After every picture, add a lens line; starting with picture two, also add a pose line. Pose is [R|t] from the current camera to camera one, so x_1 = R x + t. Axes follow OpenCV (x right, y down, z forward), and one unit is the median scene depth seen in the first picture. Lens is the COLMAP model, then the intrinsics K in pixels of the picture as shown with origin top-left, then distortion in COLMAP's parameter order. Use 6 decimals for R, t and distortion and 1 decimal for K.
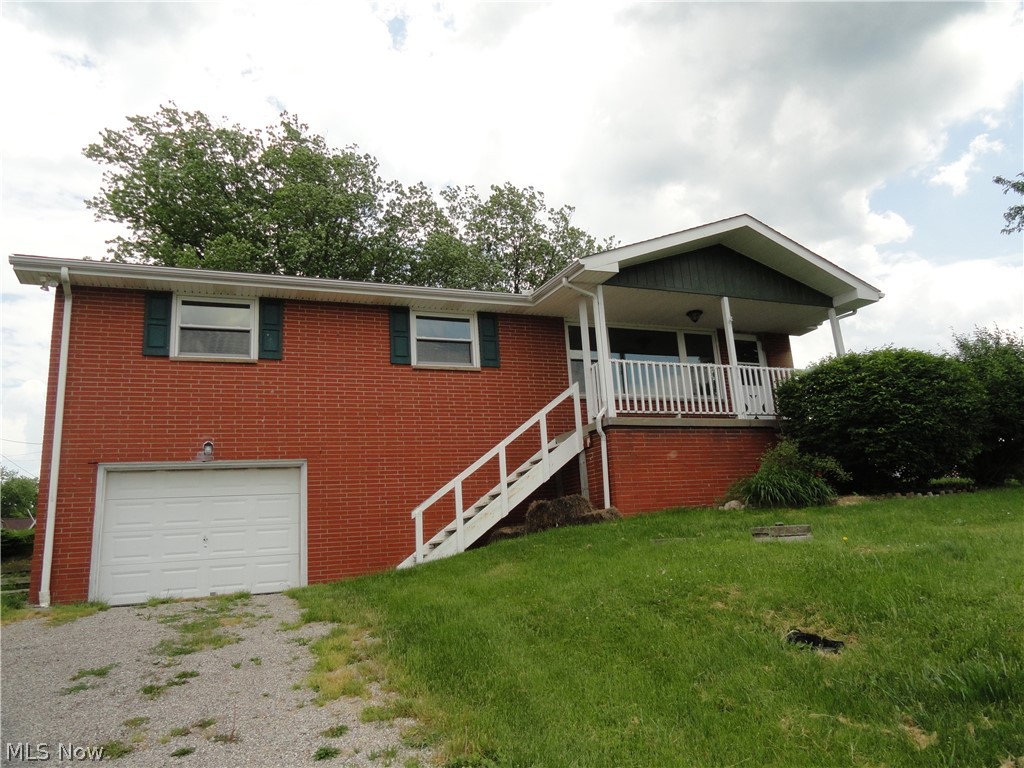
lens RADIAL K [[710.4, 0, 512.0], [0, 710.4, 384.0], [0, 0, 1]] dist [-0.001288, -0.001821]
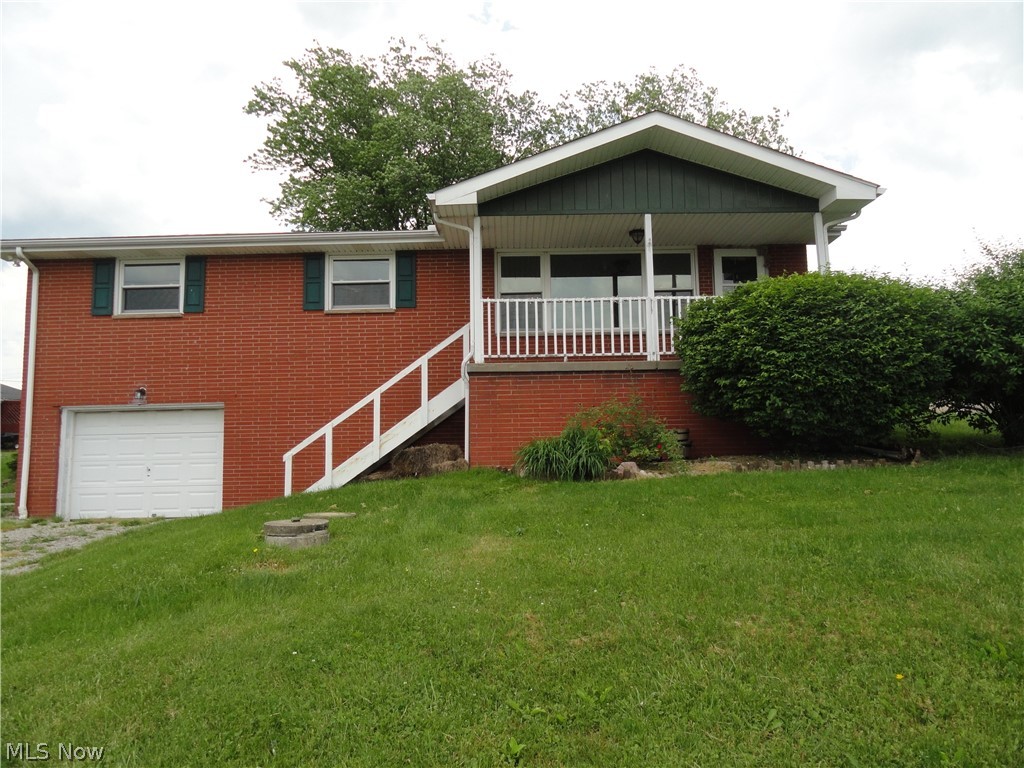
lens RADIAL K [[705.7, 0, 512.0], [0, 705.7, 384.0], [0, 0, 1]] dist [-0.011786, 0.000443]
pose [[0.925192, 0.007843, -0.379418, 0.536337], [0.045328, 0.990345, 0.131001, -0.045640], [0.376782, -0.138399, 0.915904, 0.164907]]
